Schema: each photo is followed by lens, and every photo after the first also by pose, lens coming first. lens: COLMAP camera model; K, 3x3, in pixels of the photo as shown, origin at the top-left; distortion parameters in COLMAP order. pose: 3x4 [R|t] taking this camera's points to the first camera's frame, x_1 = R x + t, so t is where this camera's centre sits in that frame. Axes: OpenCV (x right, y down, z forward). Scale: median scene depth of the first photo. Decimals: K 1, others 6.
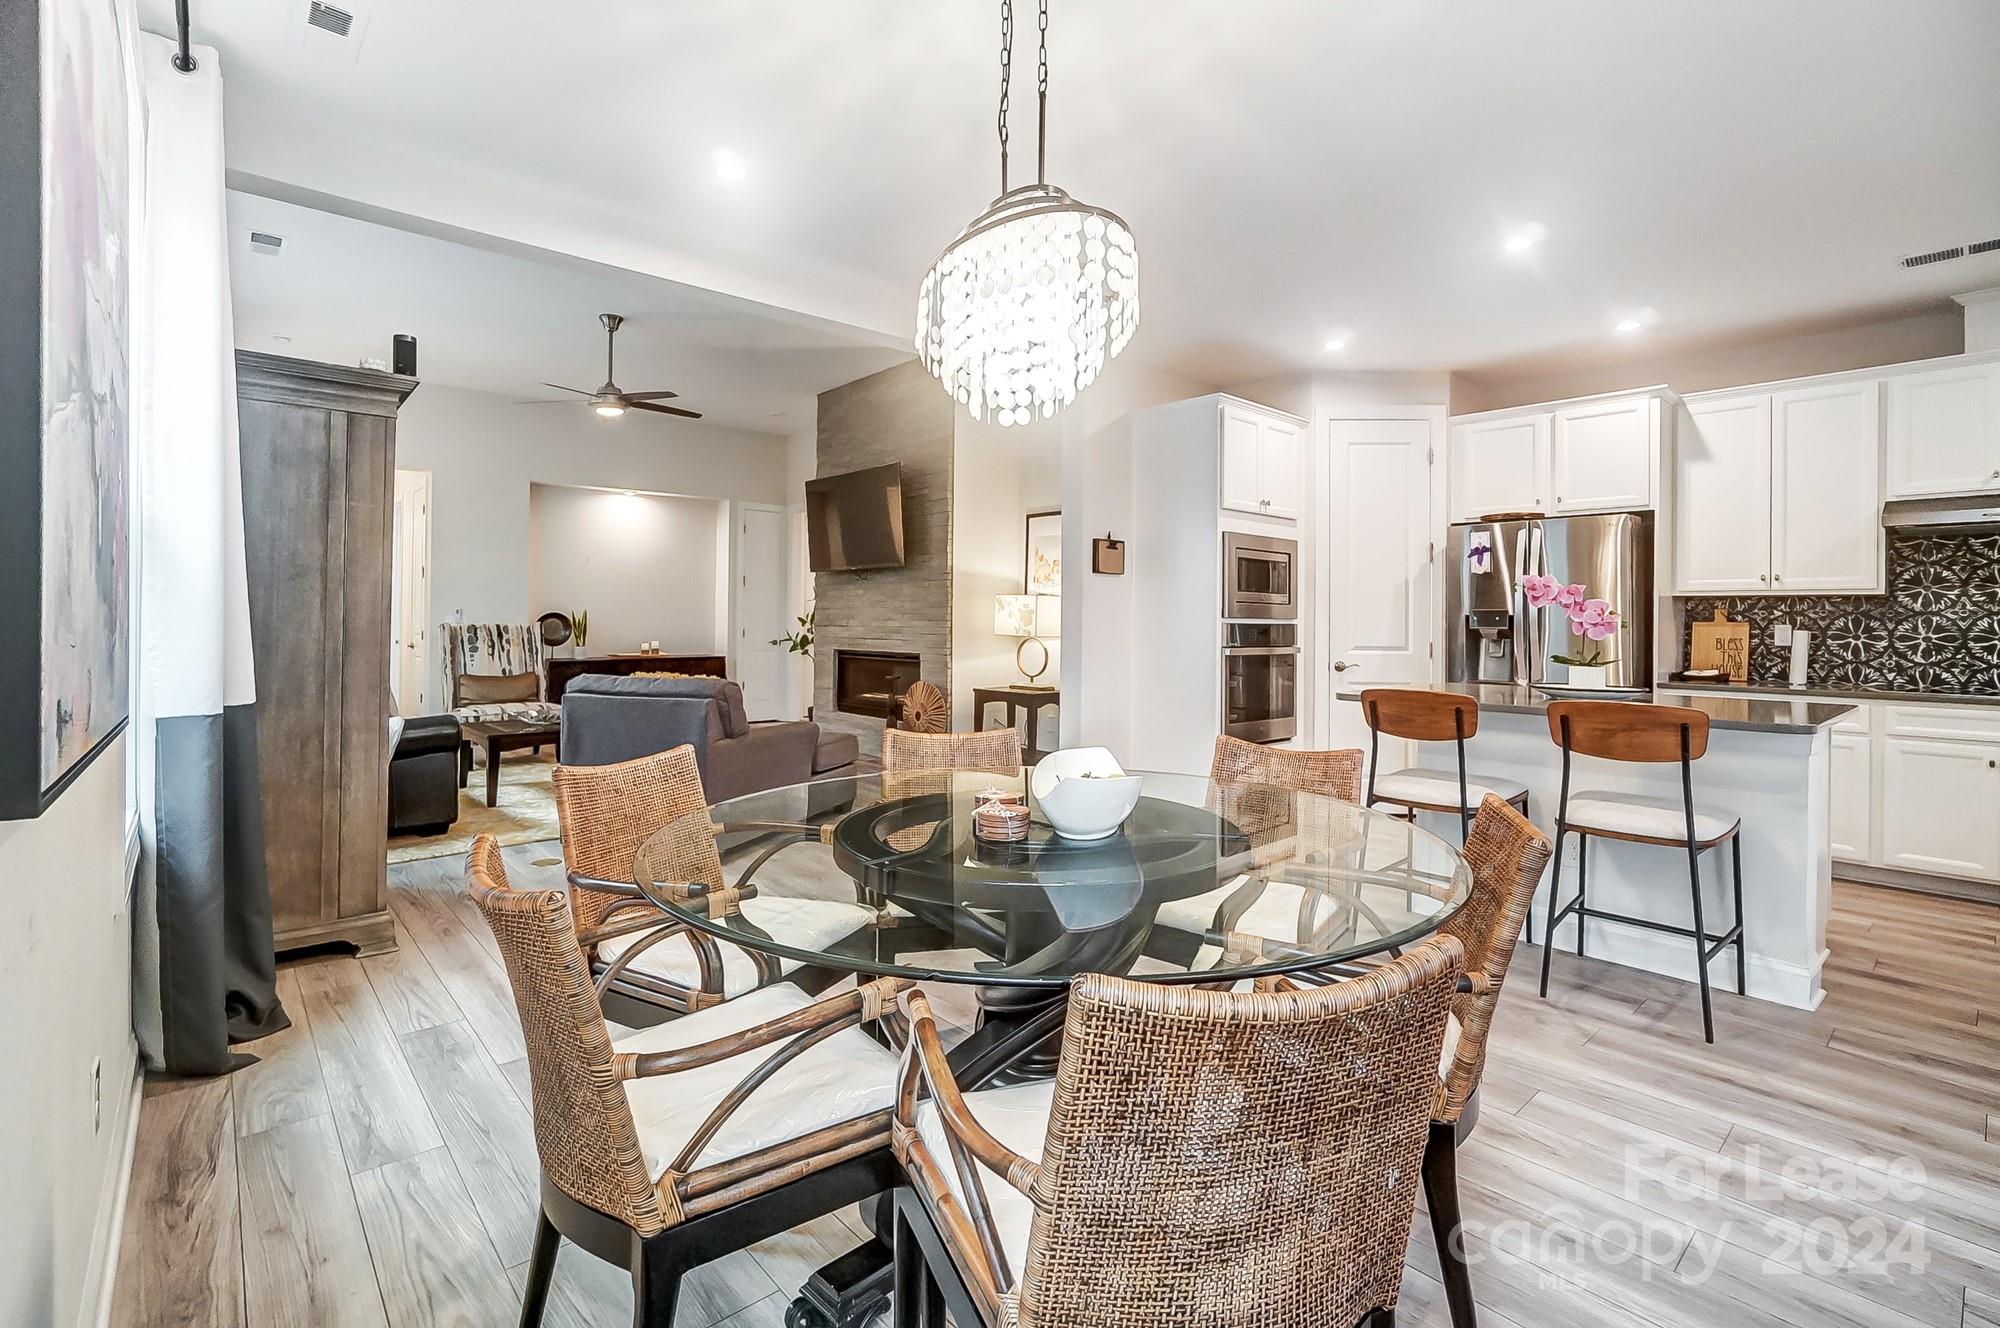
lens RADIAL K [[900.2, 0, 992.7], [0, 900.2, 613.8], [0, 0, 1]] dist [-0.022963, 0.009233]
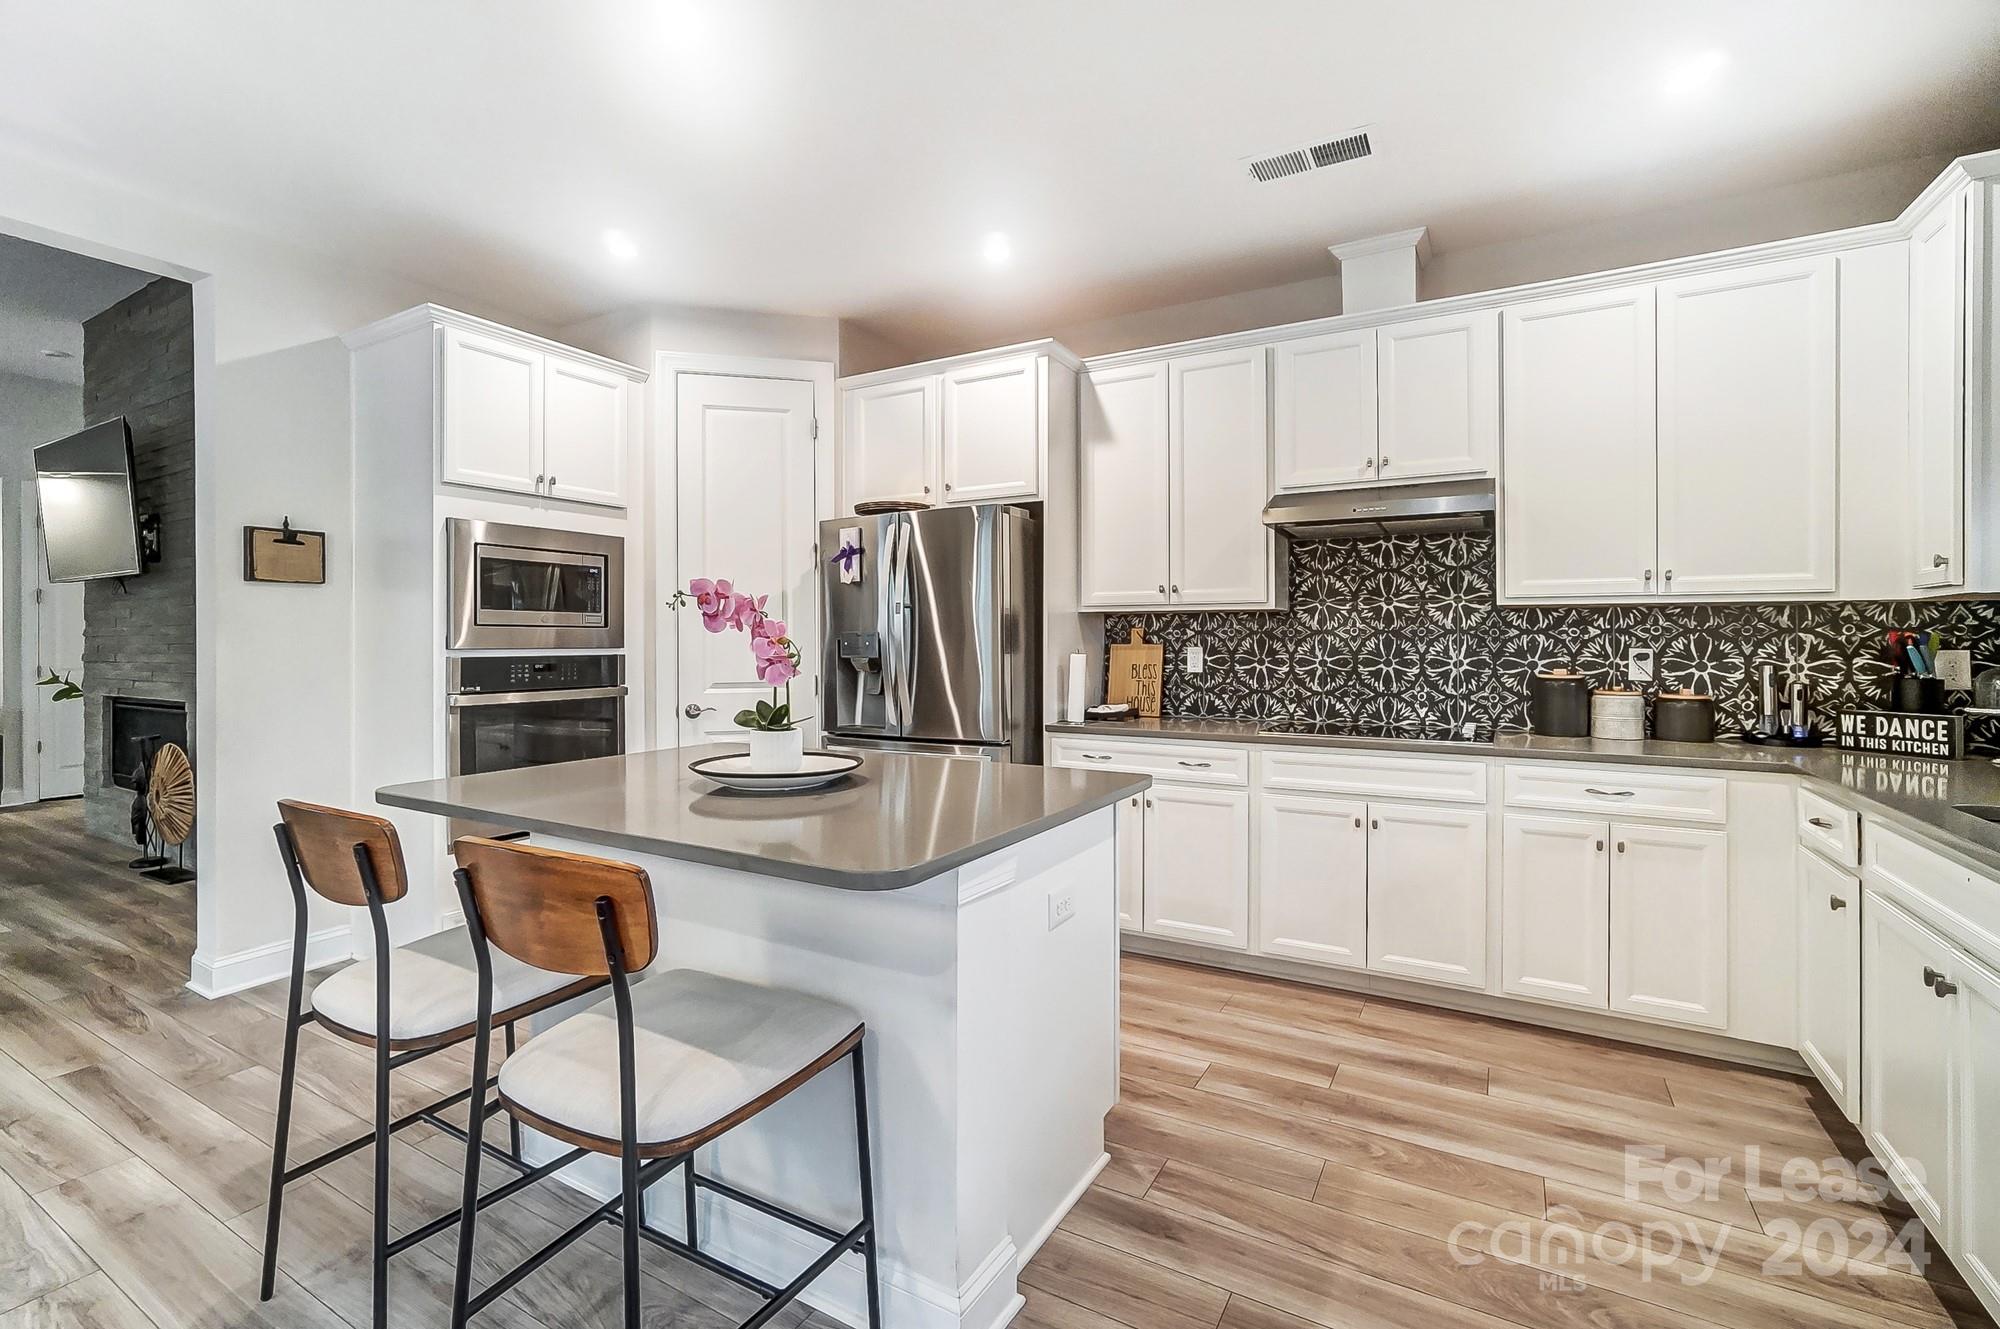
lens RADIAL K [[900.2, 0, 978.0], [0, 900.2, 629.8], [0, 0, 1]] dist [-0.022963, 0.009233]
pose [[0.950540, -0.010255, 0.310434, 0.401898], [0.010424, 0.999945, 0.001115, -0.005942], [-0.310428, 0.002176, 0.950594, 0.248490]]
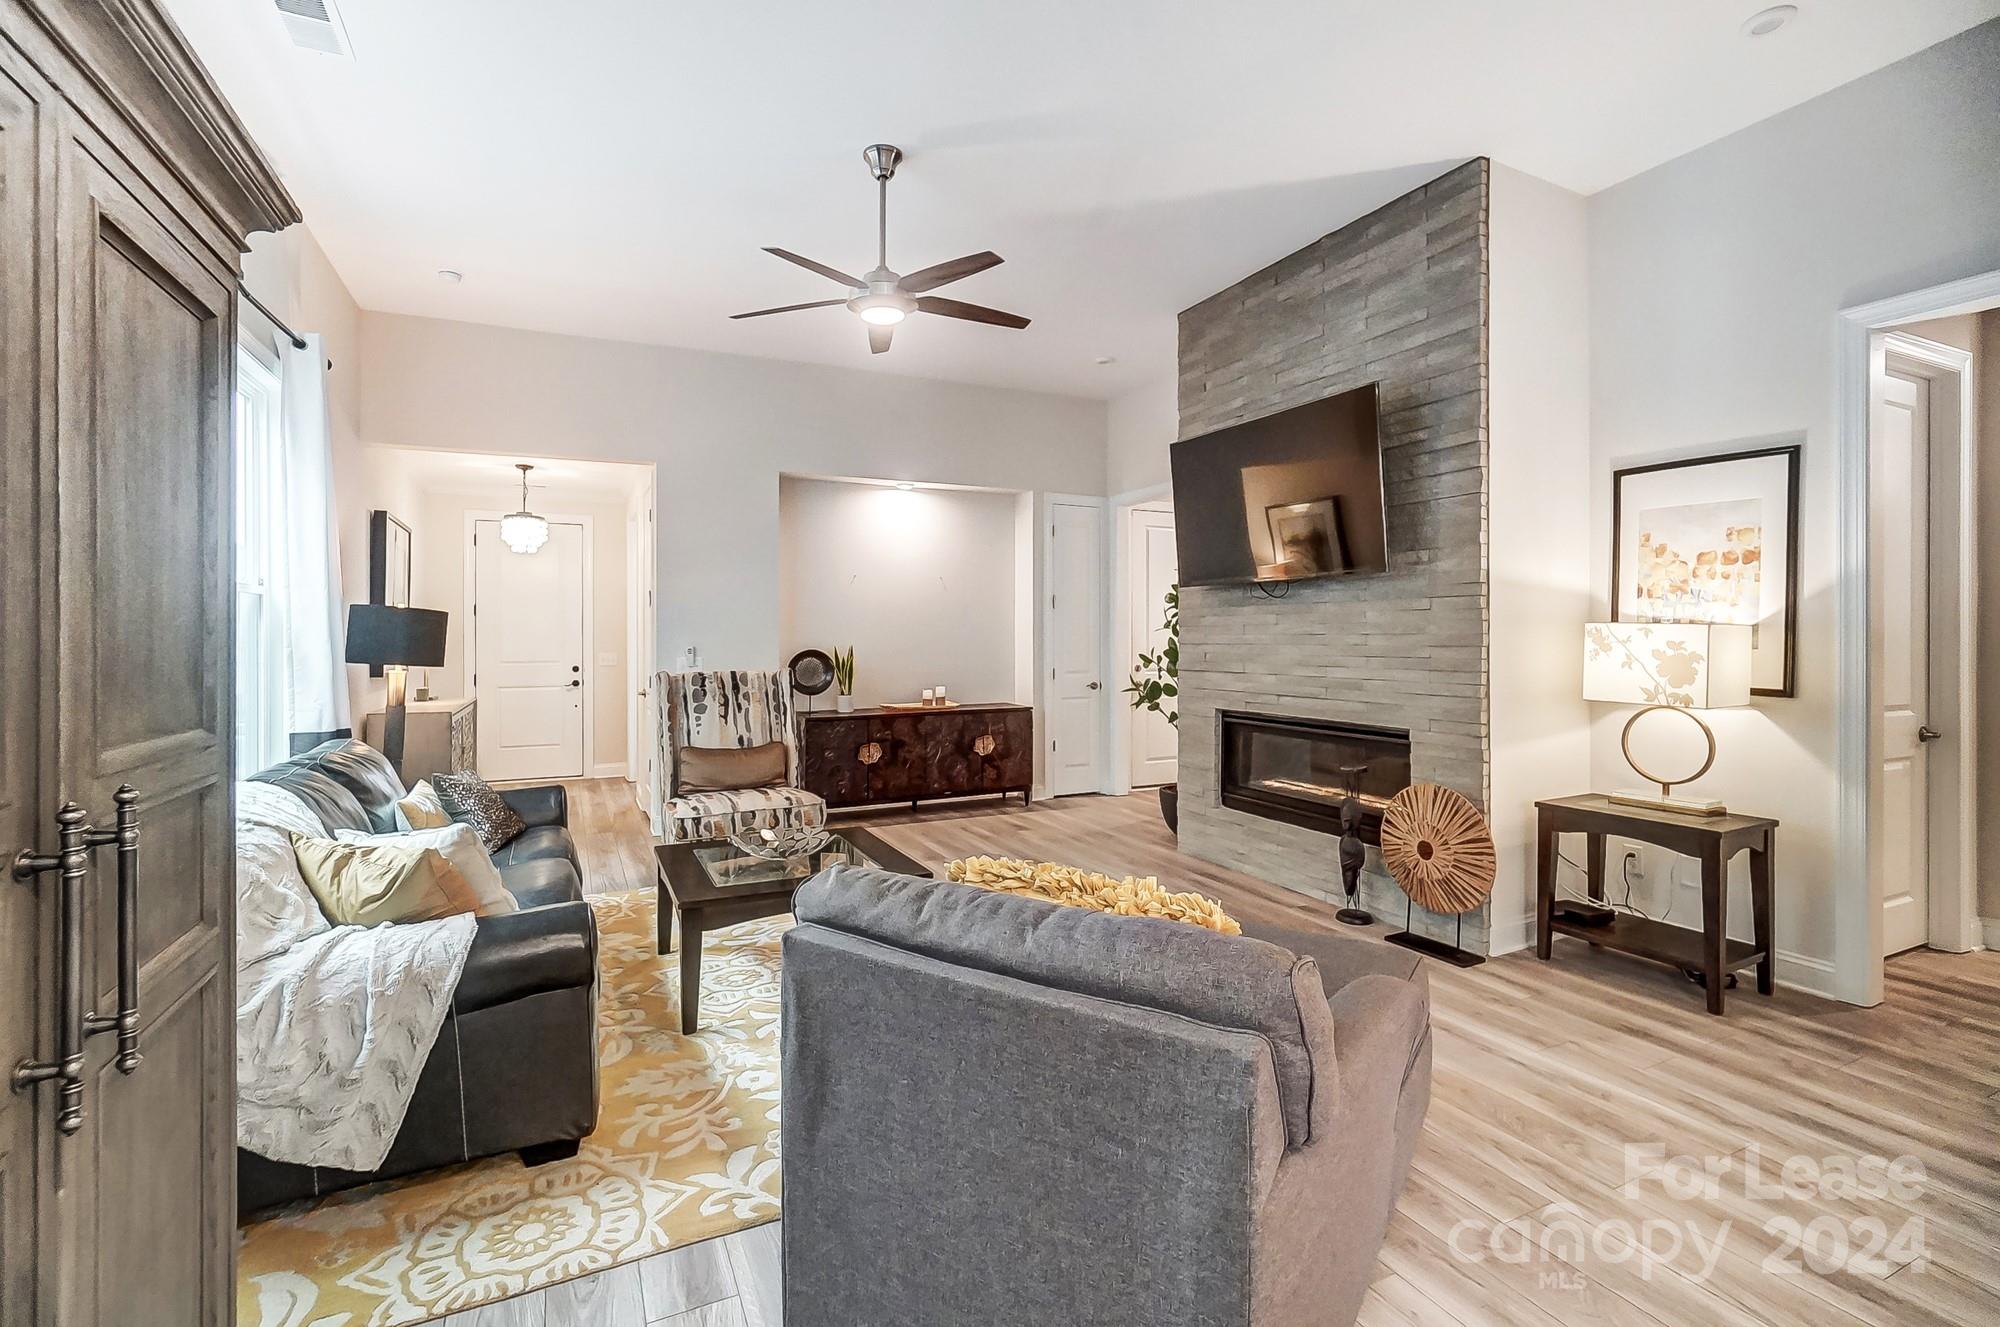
lens RADIAL K [[900.2, 0, 990.0], [0, 900.2, 634.0], [0, 0, 1]] dist [-0.022963, 0.009233]
pose [[0.961612, -0.008136, -0.274292, -0.251951], [0.009641, 0.999945, 0.004138, -0.027293], [0.274243, -0.006624, 0.961638, 0.568882]]
